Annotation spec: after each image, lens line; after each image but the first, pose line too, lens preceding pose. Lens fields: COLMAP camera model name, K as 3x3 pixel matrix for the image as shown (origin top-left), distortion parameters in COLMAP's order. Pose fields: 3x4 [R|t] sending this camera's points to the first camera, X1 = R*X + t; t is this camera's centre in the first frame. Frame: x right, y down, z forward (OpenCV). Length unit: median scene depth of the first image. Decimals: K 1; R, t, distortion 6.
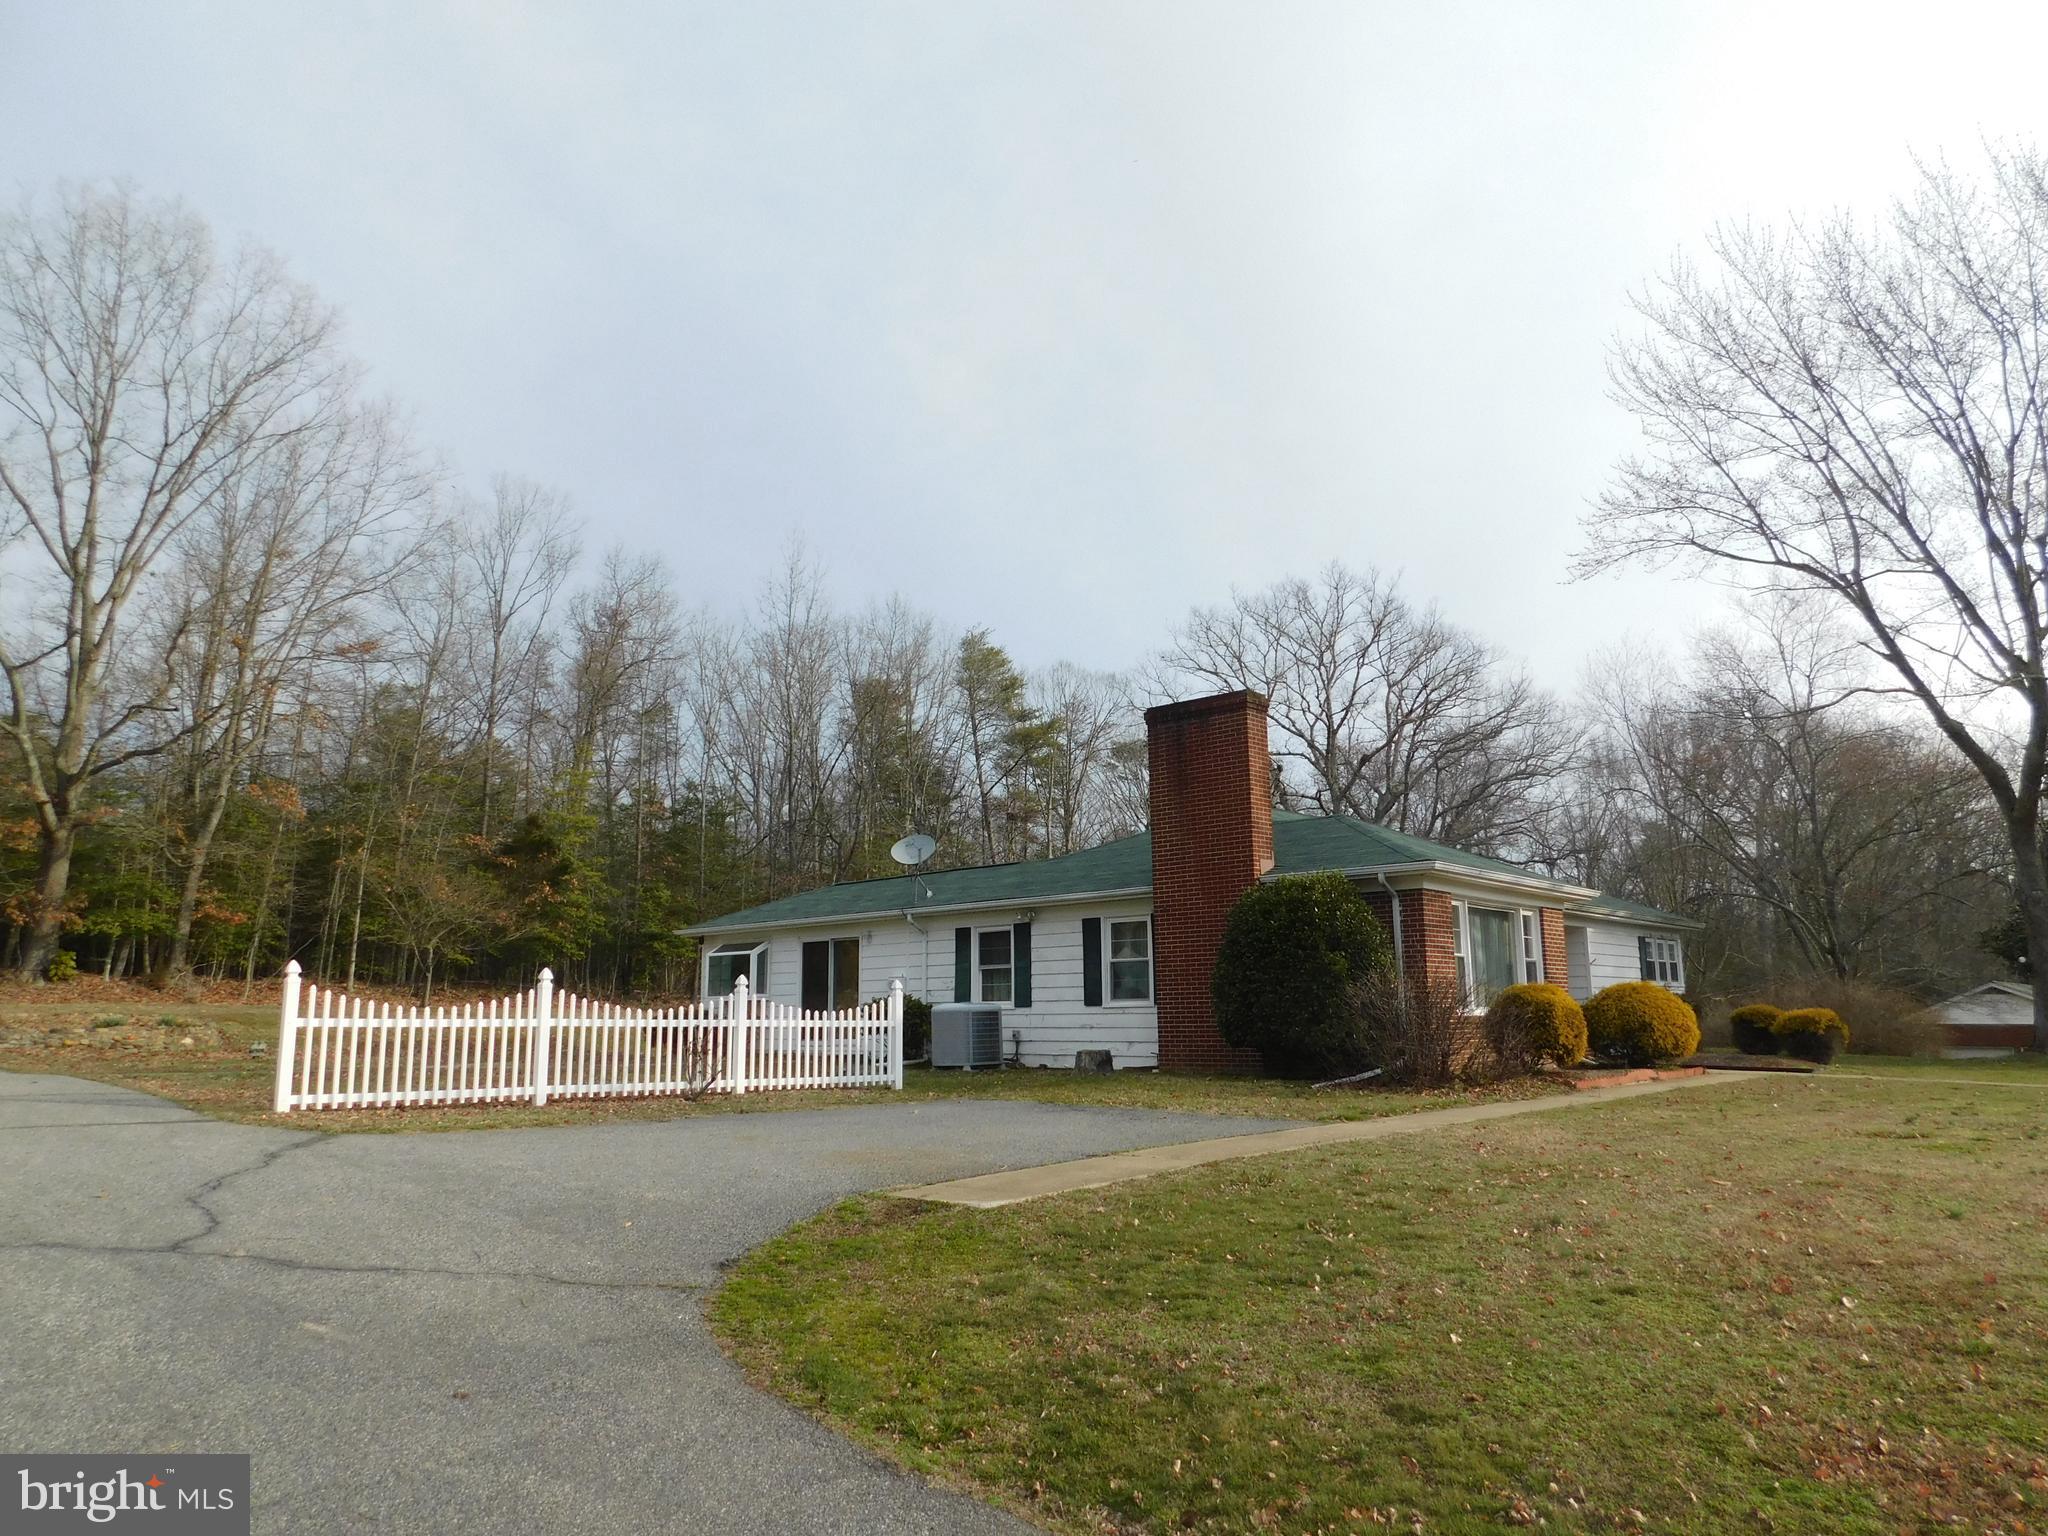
lens RADIAL K [[1348.4, 0, 1024.0], [0, 1348.4, 768.0], [0, 0, 1]] dist [-0.057954, 0.045843]
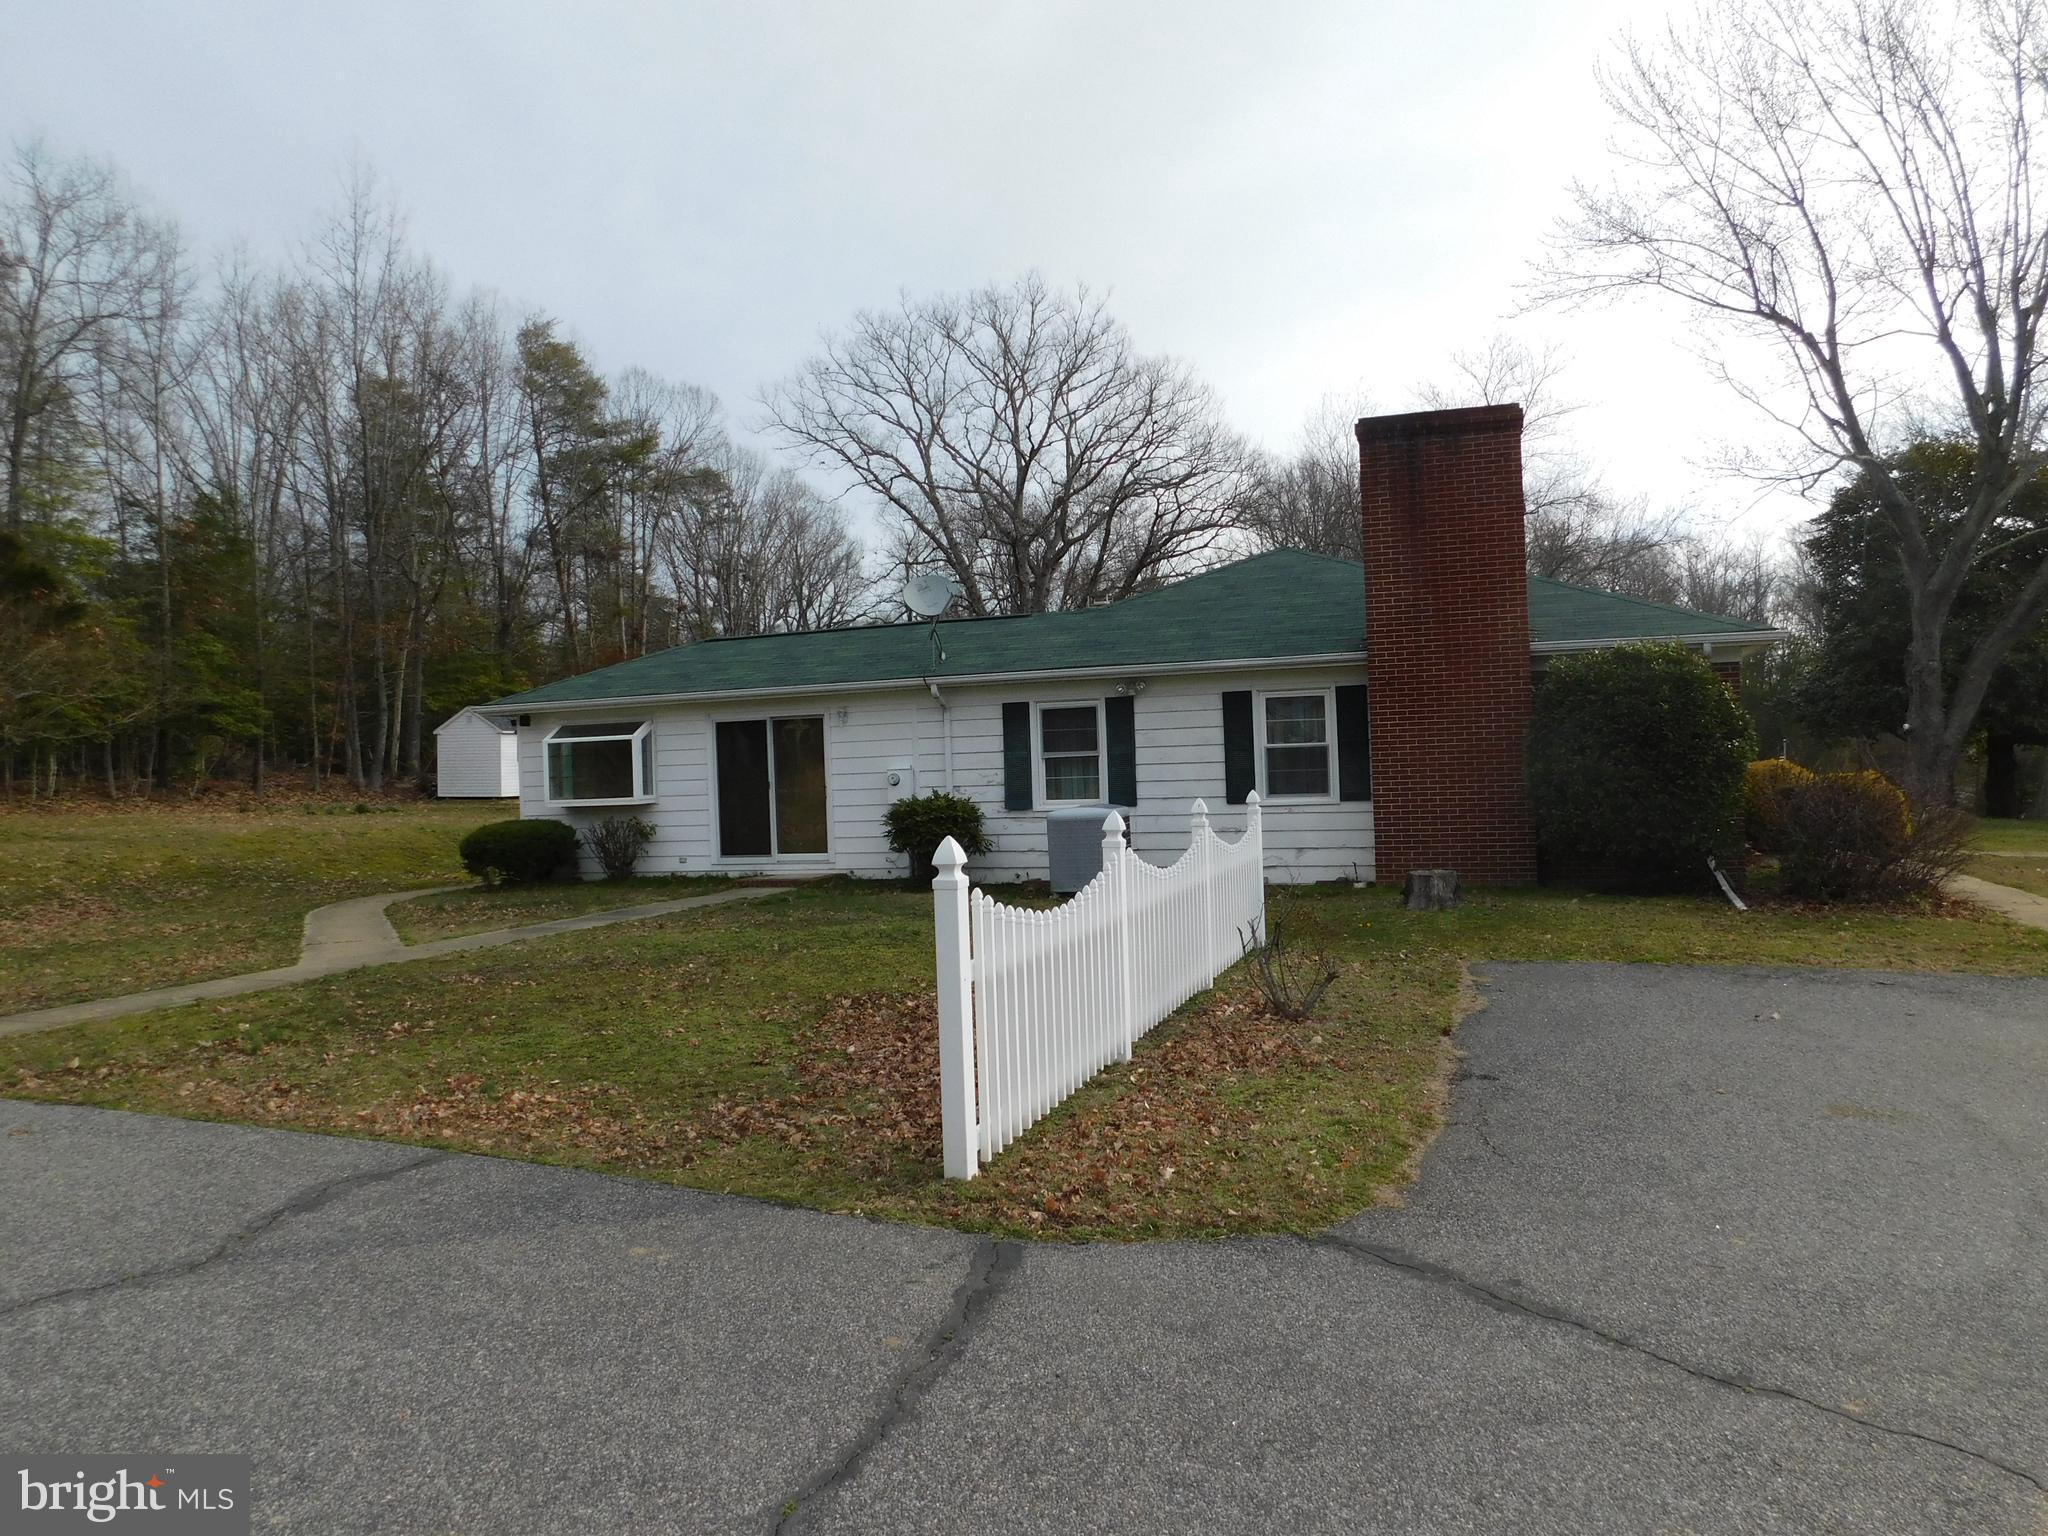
lens RADIAL K [[1404.4, 0, 1024.0], [0, 1404.4, 768.0], [0, 0, 1]] dist [-0.031252, 0.001447]
pose [[0.915964, -0.027372, 0.400326, -0.352942], [-0.045311, 0.984234, 0.170969, 0.020370], [-0.398694, -0.174741, 0.900282, 0.286953]]
